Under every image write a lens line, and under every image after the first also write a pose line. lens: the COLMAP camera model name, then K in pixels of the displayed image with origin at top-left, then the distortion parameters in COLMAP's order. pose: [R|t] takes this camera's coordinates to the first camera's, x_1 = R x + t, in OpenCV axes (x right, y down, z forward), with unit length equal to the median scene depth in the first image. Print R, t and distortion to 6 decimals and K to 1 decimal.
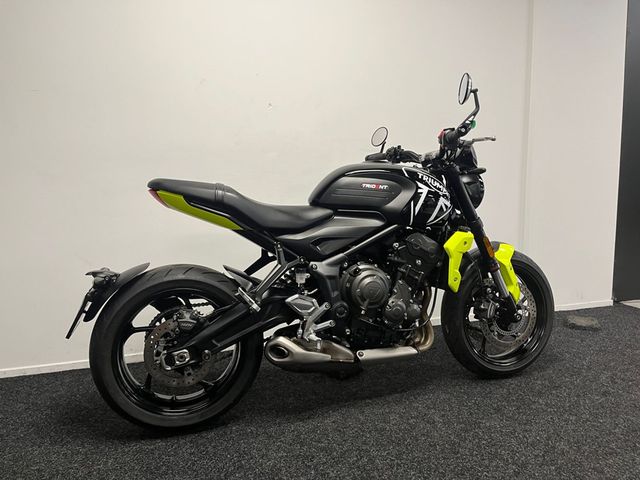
lens RADIAL K [[483.6, 0, 320.0], [0, 483.6, 240.0], [0, 0, 1]] dist [0.082838, -0.113418]
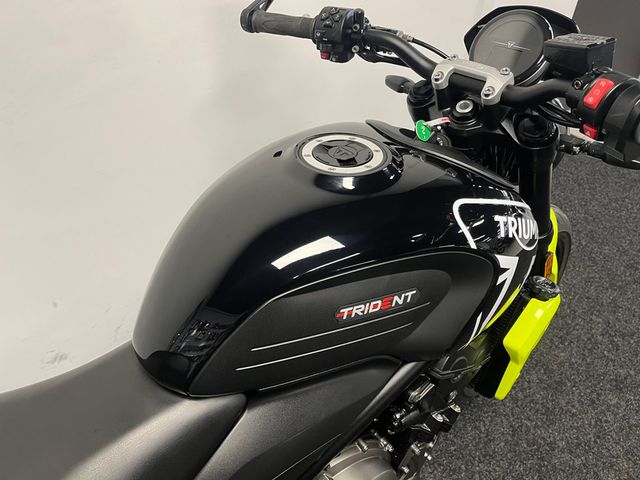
lens RADIAL K [[483.6, 0, 320.0], [0, 483.6, 240.0], [0, 0, 1]] dist [0.082838, -0.113418]
pose [[0.914750, -0.244090, 0.321953, -0.003058], [0.014799, 0.816579, 0.577044, -0.318840], [-0.403750, -0.523086, 0.750577, 0.838381]]
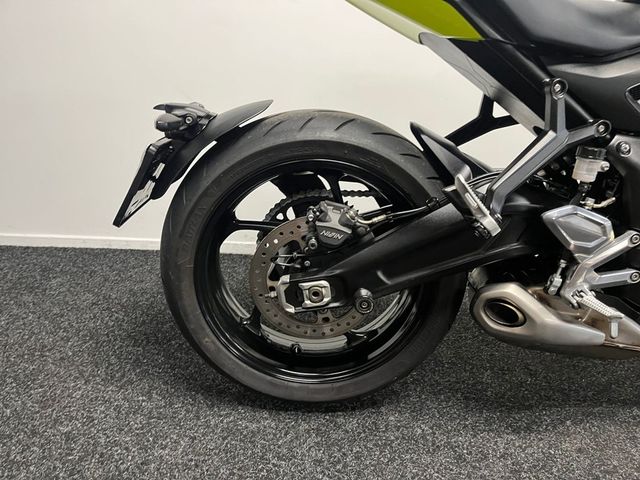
lens RADIAL K [[483.6, 0, 320.0], [0, 483.6, 240.0], [0, 0, 1]] dist [0.082838, -0.113418]
pose [[0.958626, 0.164483, -0.232338, -0.157049], [-0.100978, 0.959580, 0.262695, 0.046868], [0.266155, -0.228365, 0.936488, 0.493445]]
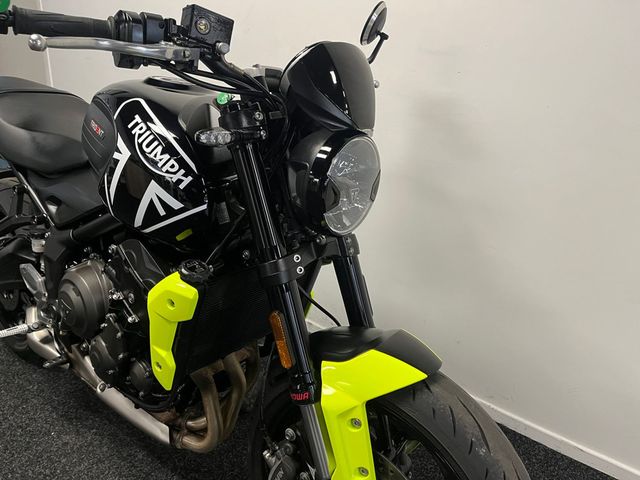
lens RADIAL K [[483.6, 0, 320.0], [0, 483.6, 240.0], [0, 0, 1]] dist [0.082838, -0.113418]
pose [[0.556152, 0.341429, -0.757708, 0.704083], [-0.164506, 0.938901, 0.302330, -0.202235], [0.814637, -0.043494, 0.578339, 0.907850]]
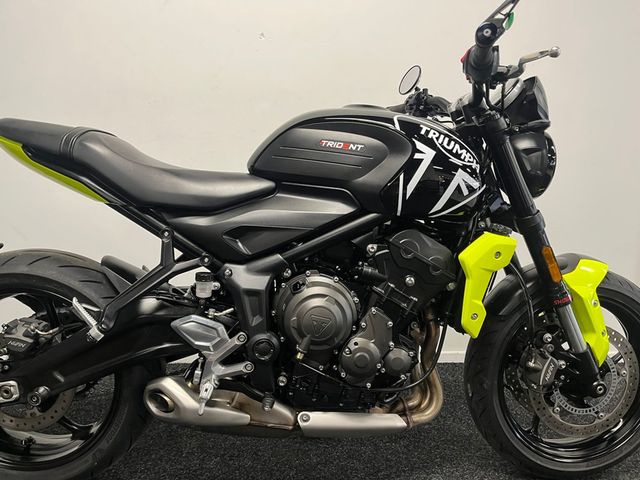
lens RADIAL K [[483.6, 0, 320.0], [0, 483.6, 240.0], [0, 0, 1]] dist [0.082838, -0.113418]
pose [[0.969335, 0.081590, -0.231803, 0.239822], [-0.072760, 0.996269, 0.046405, -0.022488], [0.234725, -0.028116, 0.971655, 0.428269]]
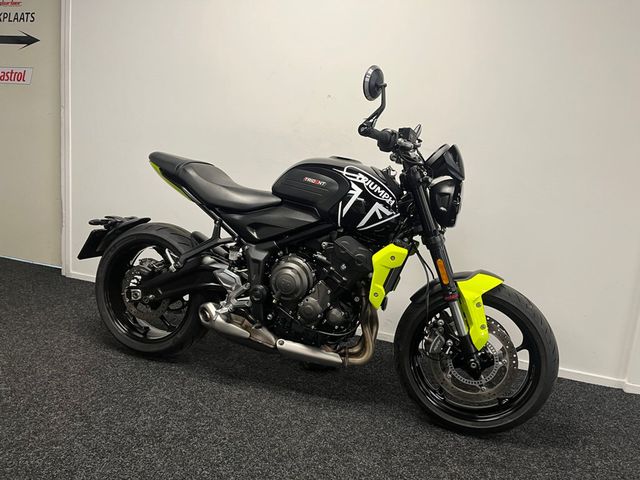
lens RADIAL K [[491.6, 0, 319.2], [0, 491.6, 233.9], [0, 0, 1]] dist [0.065989, -0.101503]
pose [[0.808515, 0.184502, -0.558805, 0.719045], [-0.181554, 0.981464, 0.061369, -0.070758], [0.559769, 0.051836, 0.827026, 0.186370]]
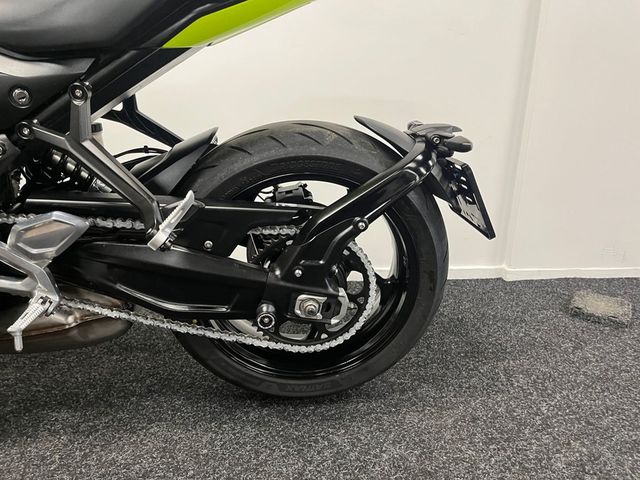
lens RADIAL K [[483.6, 0, 320.0], [0, 483.6, 240.0], [0, 0, 1]] dist [0.082838, -0.113418]
pose [[0.979355, 0.096707, -0.177514, 0.520185], [-0.065210, 0.982336, 0.175393, 0.038178], [0.191340, -0.160196, 0.968363, 0.704955]]
